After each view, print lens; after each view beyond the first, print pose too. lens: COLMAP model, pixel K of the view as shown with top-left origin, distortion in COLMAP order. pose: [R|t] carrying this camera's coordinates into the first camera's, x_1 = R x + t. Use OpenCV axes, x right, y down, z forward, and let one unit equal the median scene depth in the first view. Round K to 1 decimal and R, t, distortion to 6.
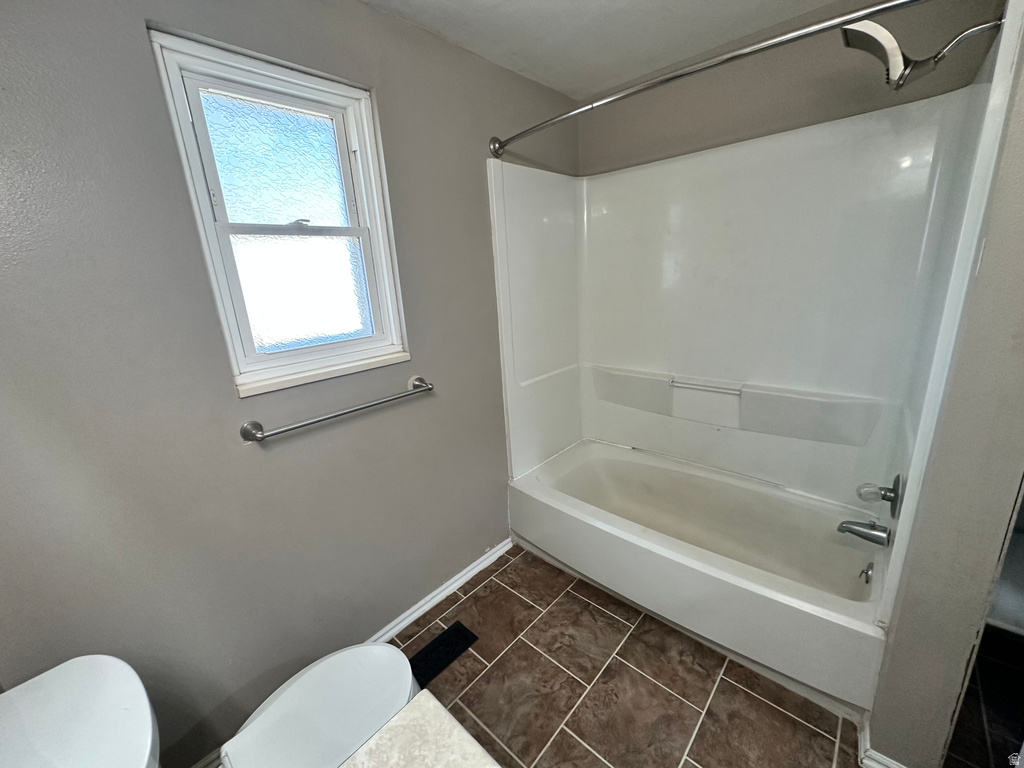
lens RADIAL K [[407.7, 0, 512.4], [0, 407.7, 382.6], [0, 0, 1]] dist [-0.003765, 0.000640]
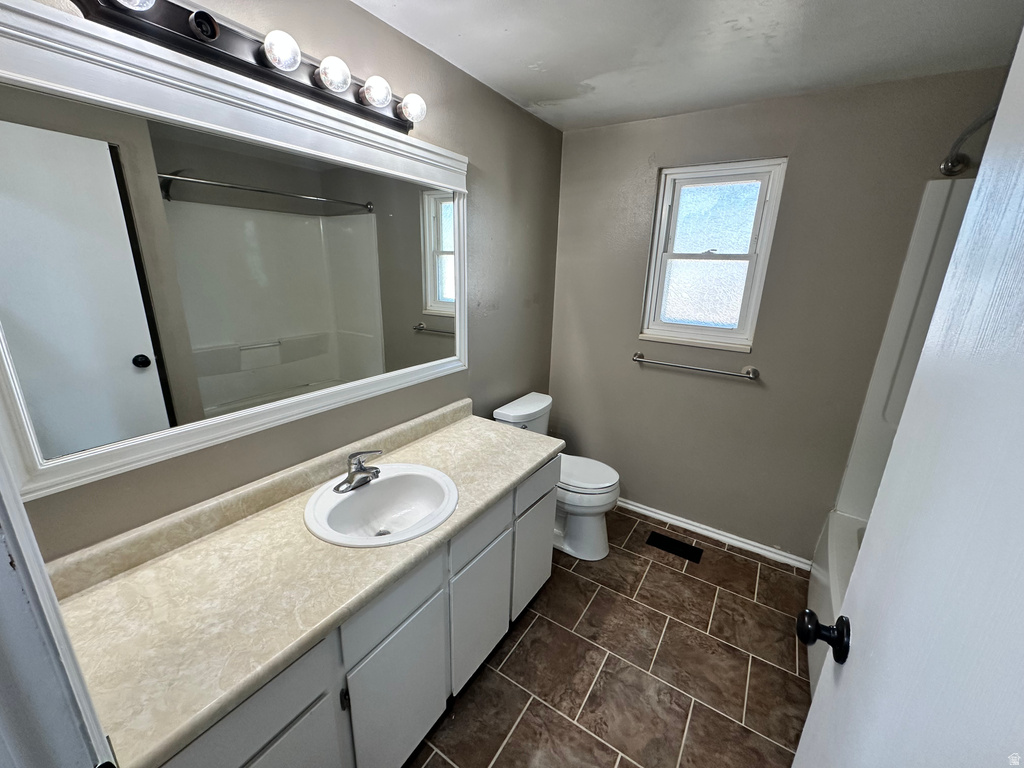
lens RADIAL K [[407.7, 0, 512.0], [0, 407.7, 382.9], [0, 0, 1]] dist [-0.003765, 0.000640]
pose [[0.154415, 0.339515, -0.927839, 0.975157], [-0.292263, 0.912771, 0.285361, -0.129605], [0.943789, 0.227109, 0.240173, -0.036362]]
